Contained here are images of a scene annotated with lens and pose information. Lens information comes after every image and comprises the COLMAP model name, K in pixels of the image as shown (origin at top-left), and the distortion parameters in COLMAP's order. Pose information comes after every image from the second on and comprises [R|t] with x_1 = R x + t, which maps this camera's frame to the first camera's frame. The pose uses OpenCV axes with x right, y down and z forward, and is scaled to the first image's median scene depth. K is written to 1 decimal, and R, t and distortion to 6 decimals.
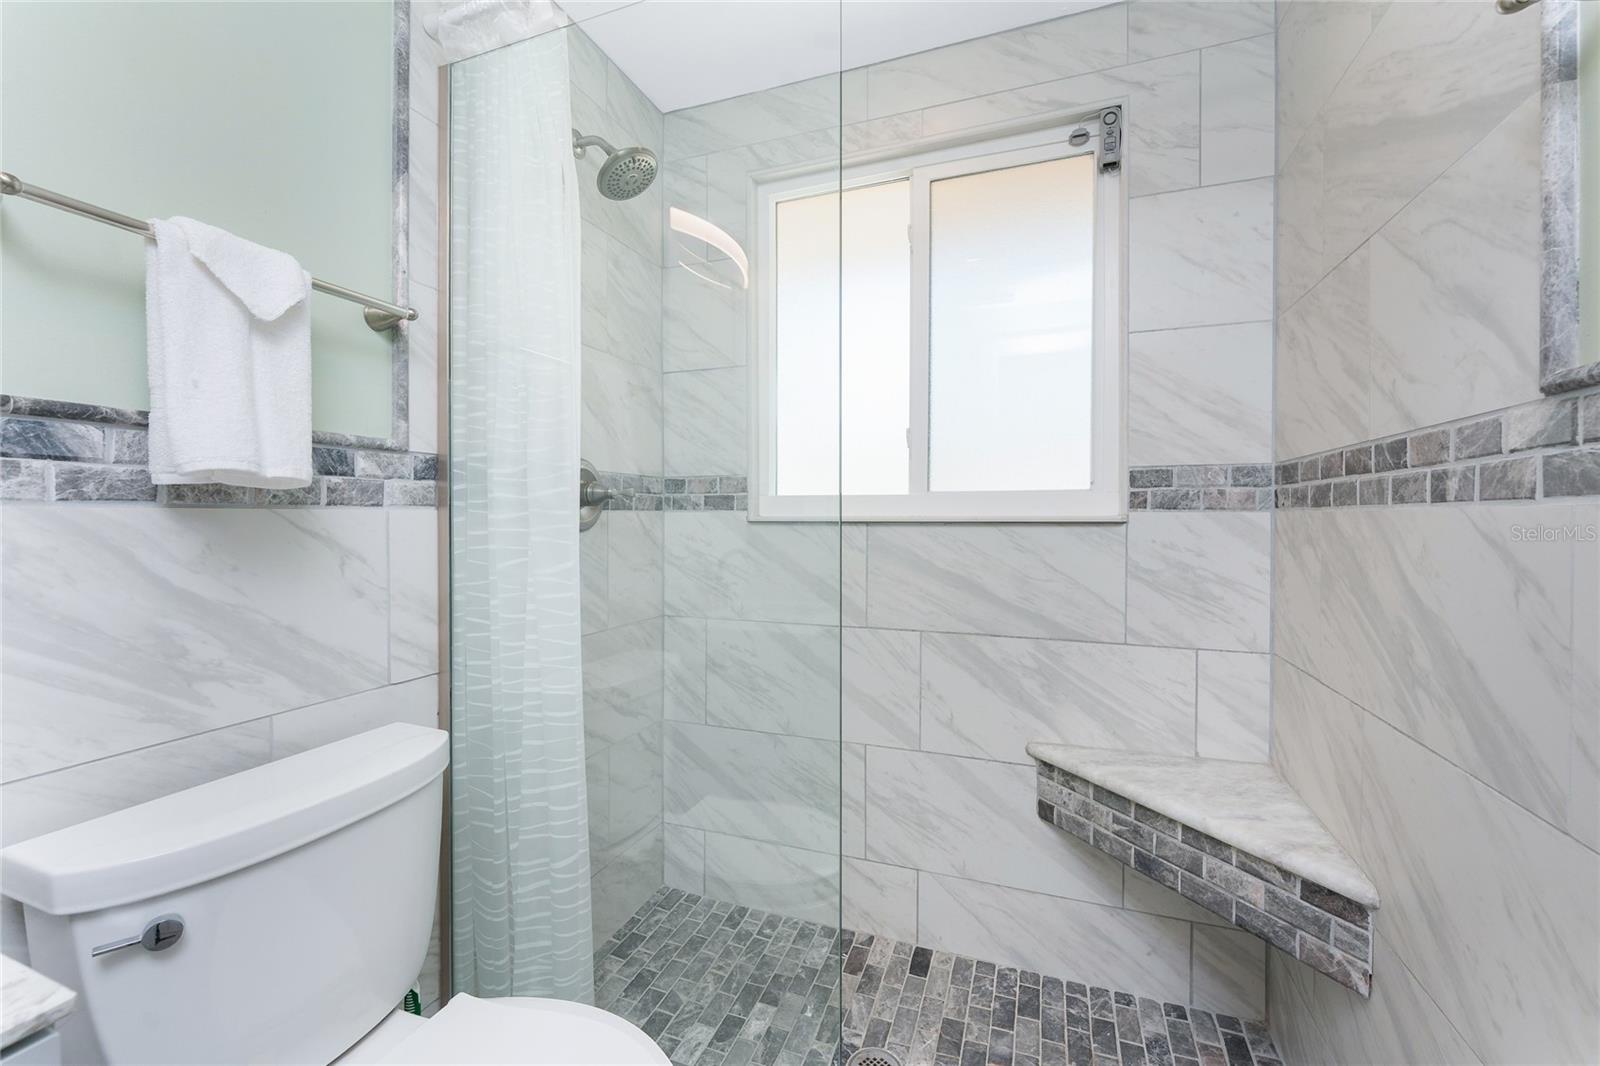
lens RADIAL K [[654.1, 0, 806.3], [0, 654.1, 523.1], [0, 0, 1]] dist [0.000260, -0.000035]
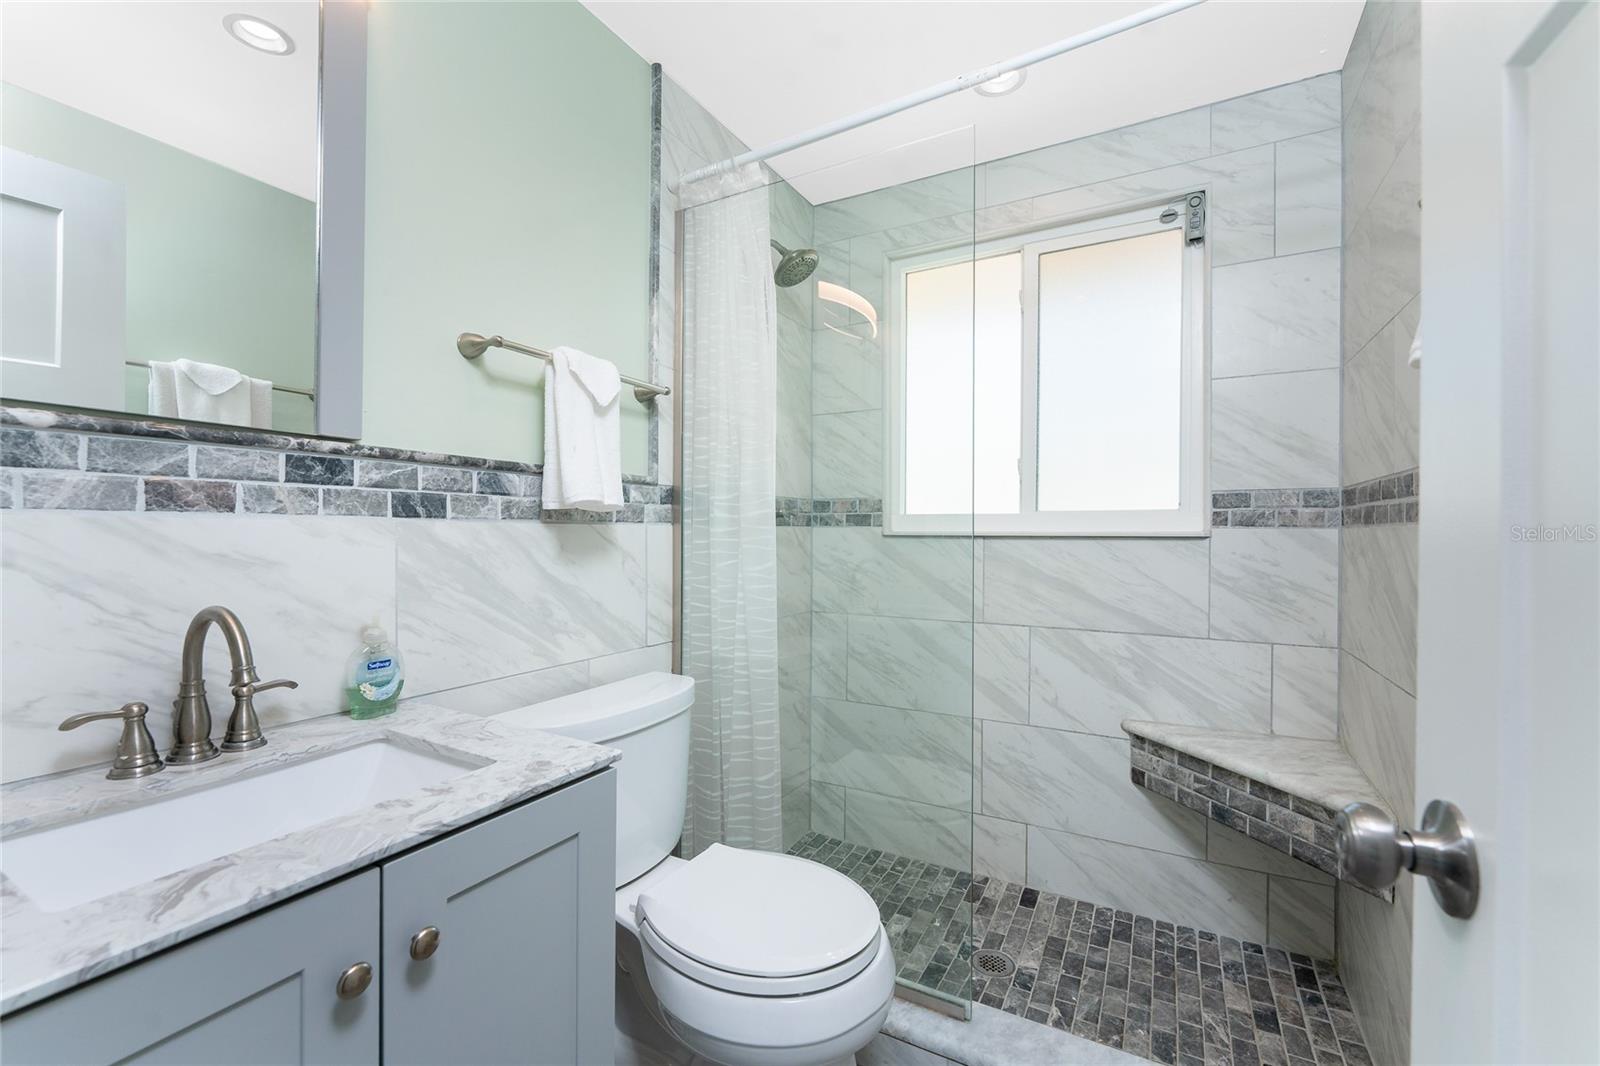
lens RADIAL K [[651.2, 0, 800.0], [0, 651.2, 533.0], [0, 0, 1]] dist [-0.000095, -0.000073]
pose [[0.987168, 0.004237, -0.159630, -0.065145], [-0.005860, 0.999936, -0.009695, 0.007790], [0.159579, 0.010506, 0.987129, -0.318500]]
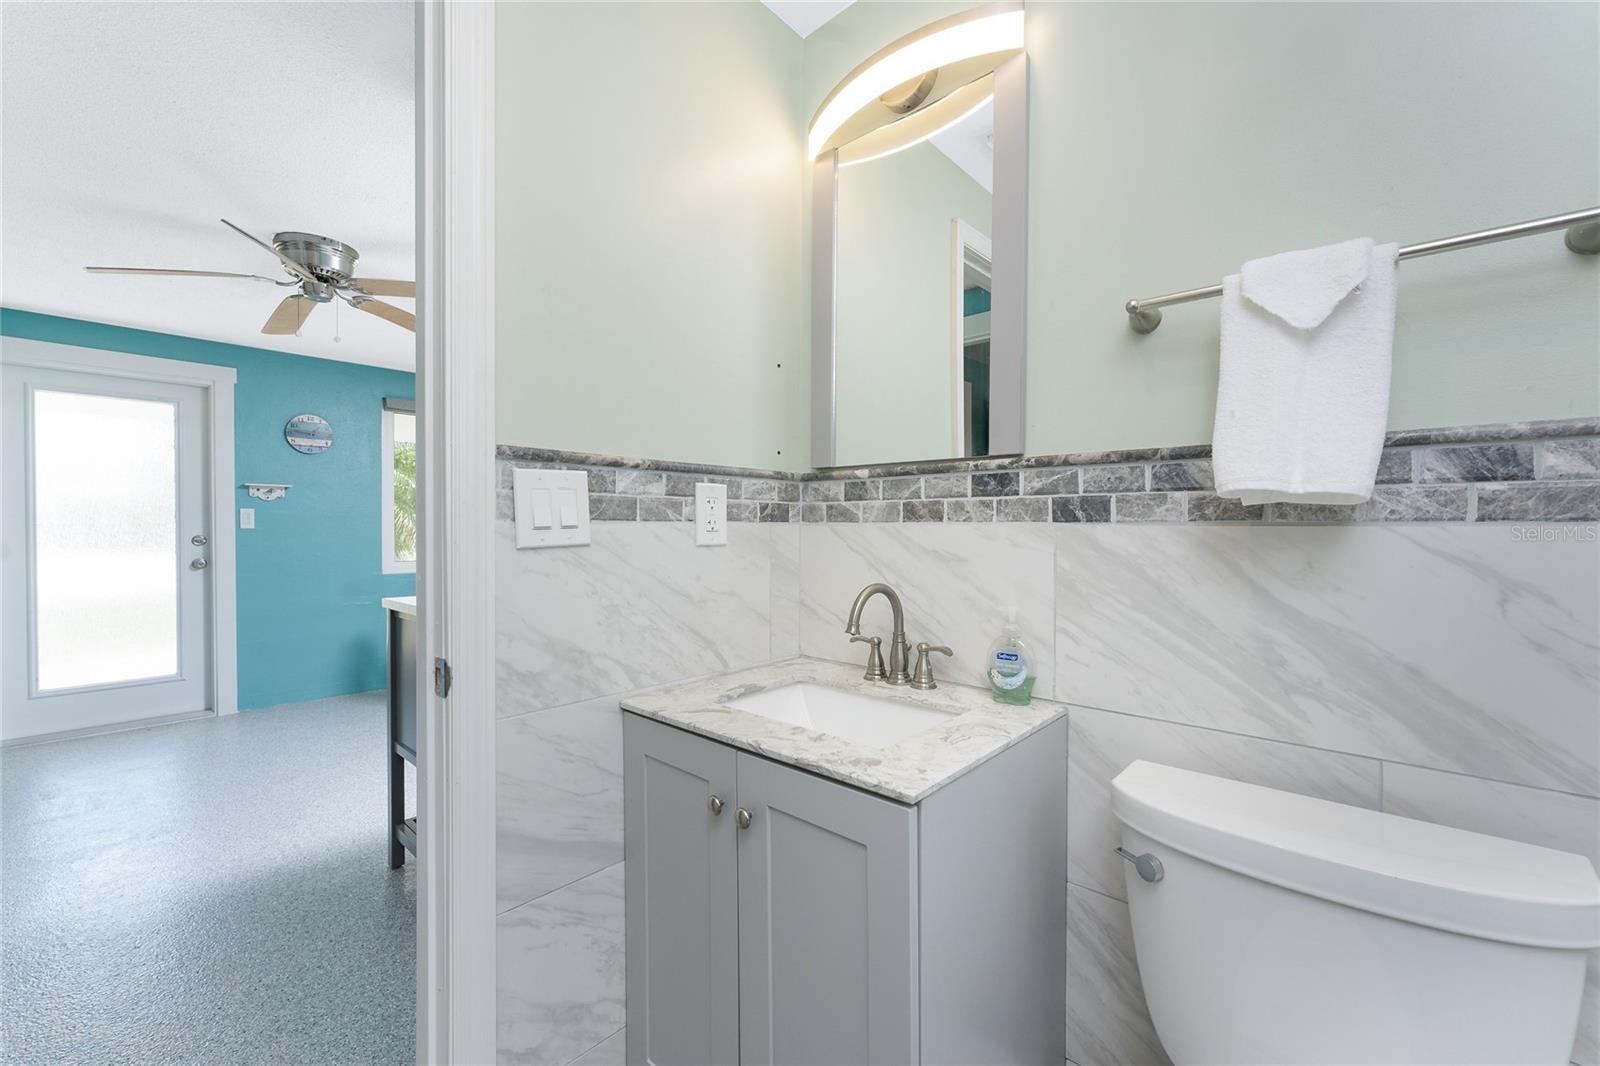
lens RADIAL K [[636.4, 0, 773.7], [0, 636.4, 538.2], [0, 0, 1]] dist [-0.000261, 0.000116]
pose [[-0.374409, 0.013571, -0.927164, 0.211596], [-0.014166, 0.999693, 0.020353, -0.008549], [0.927156, 0.020754, -0.374101, 0.413112]]
